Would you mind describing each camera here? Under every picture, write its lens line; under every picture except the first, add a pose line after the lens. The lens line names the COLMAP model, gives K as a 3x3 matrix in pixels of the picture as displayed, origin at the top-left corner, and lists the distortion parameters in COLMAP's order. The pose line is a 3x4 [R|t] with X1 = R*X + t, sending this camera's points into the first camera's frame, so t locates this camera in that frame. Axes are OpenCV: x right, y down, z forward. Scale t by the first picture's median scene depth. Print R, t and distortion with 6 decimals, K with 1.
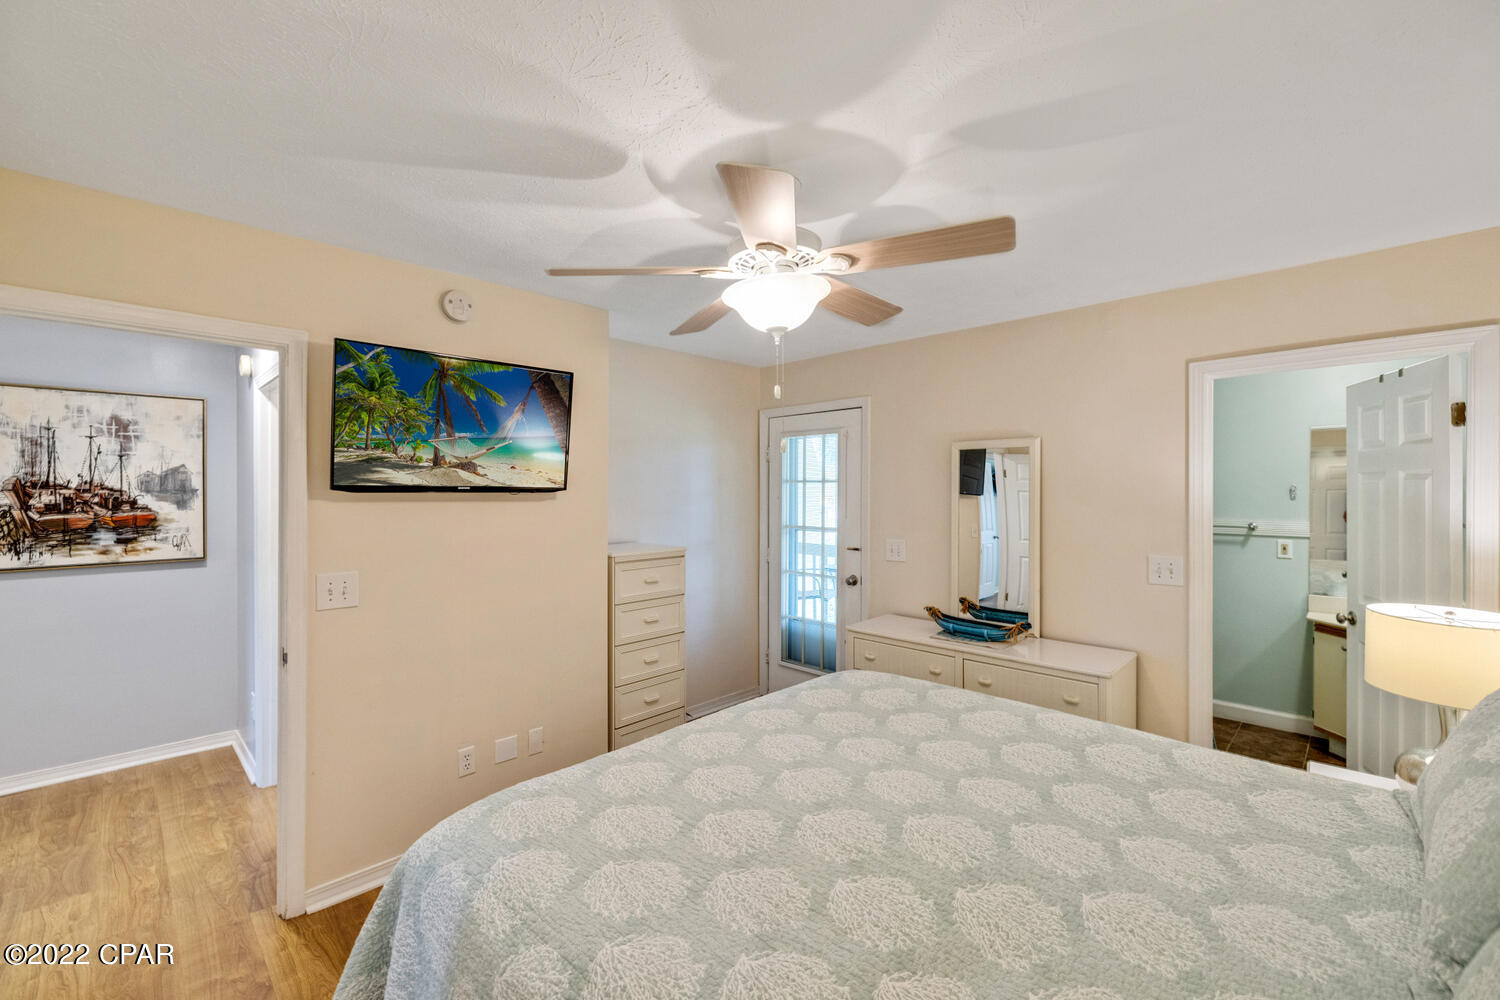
lens RADIAL K [[625.4, 0, 742.1], [0, 625.4, 491.3], [0, 0, 1]] dist [-0.000801, -0.000425]
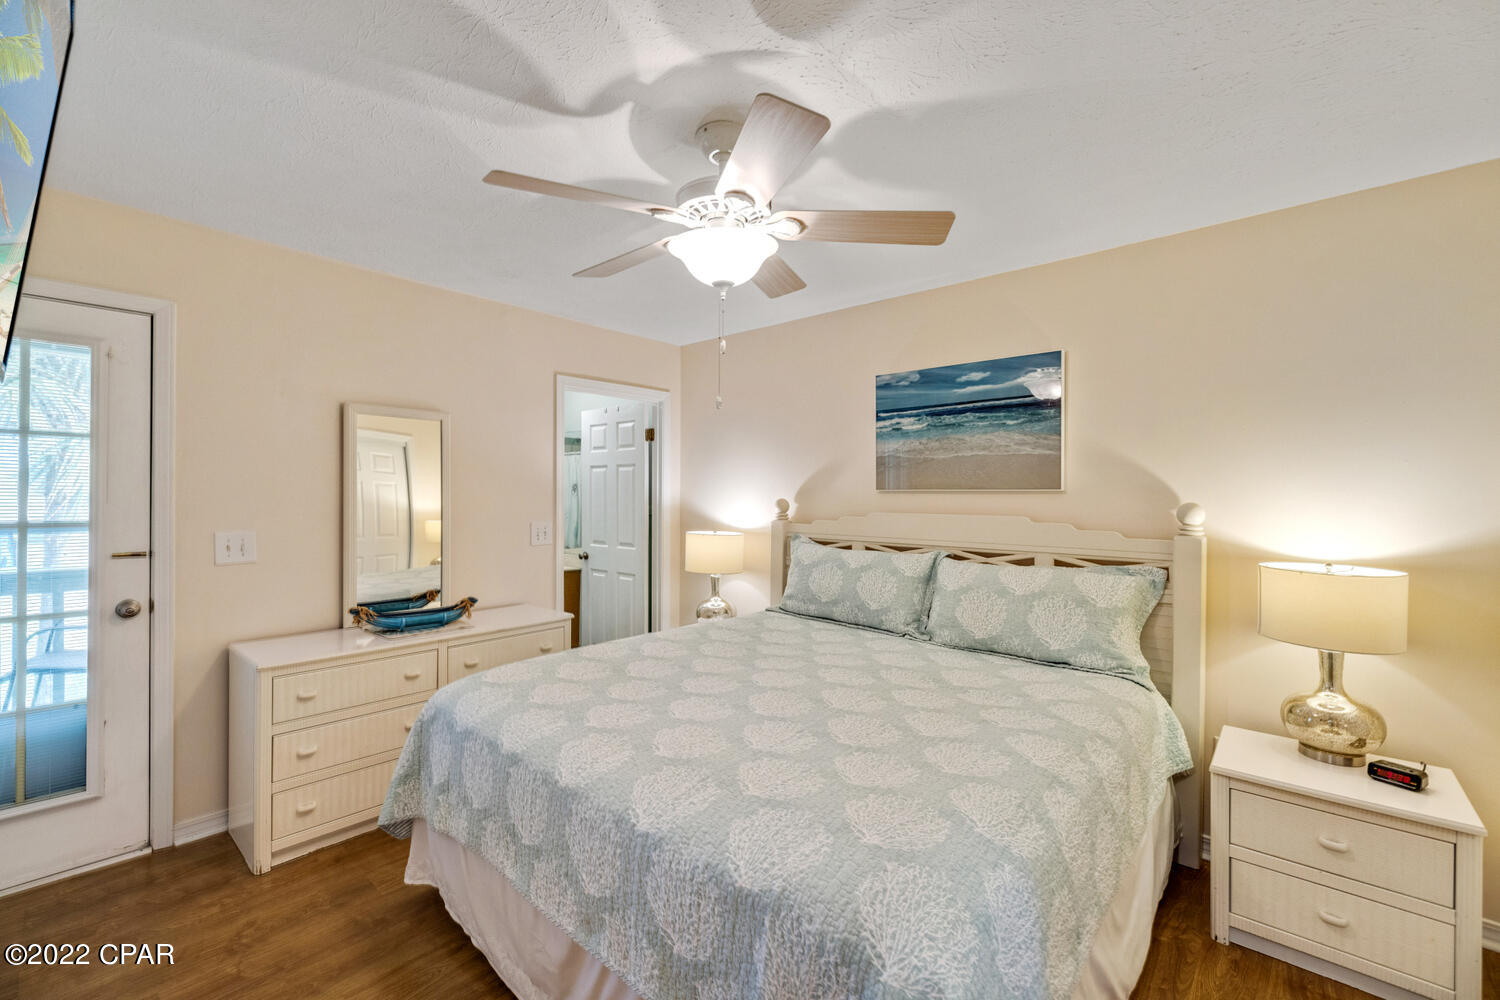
lens RADIAL K [[625.4, 0, 742.1], [0, 625.4, 491.3], [0, 0, 1]] dist [-0.000801, -0.000425]
pose [[-0.053216, 0.011336, 0.998519, -0.564869], [-0.003463, 0.999927, -0.011537, 0.050320], [-0.998577, -0.004072, -0.053173, 0.617128]]
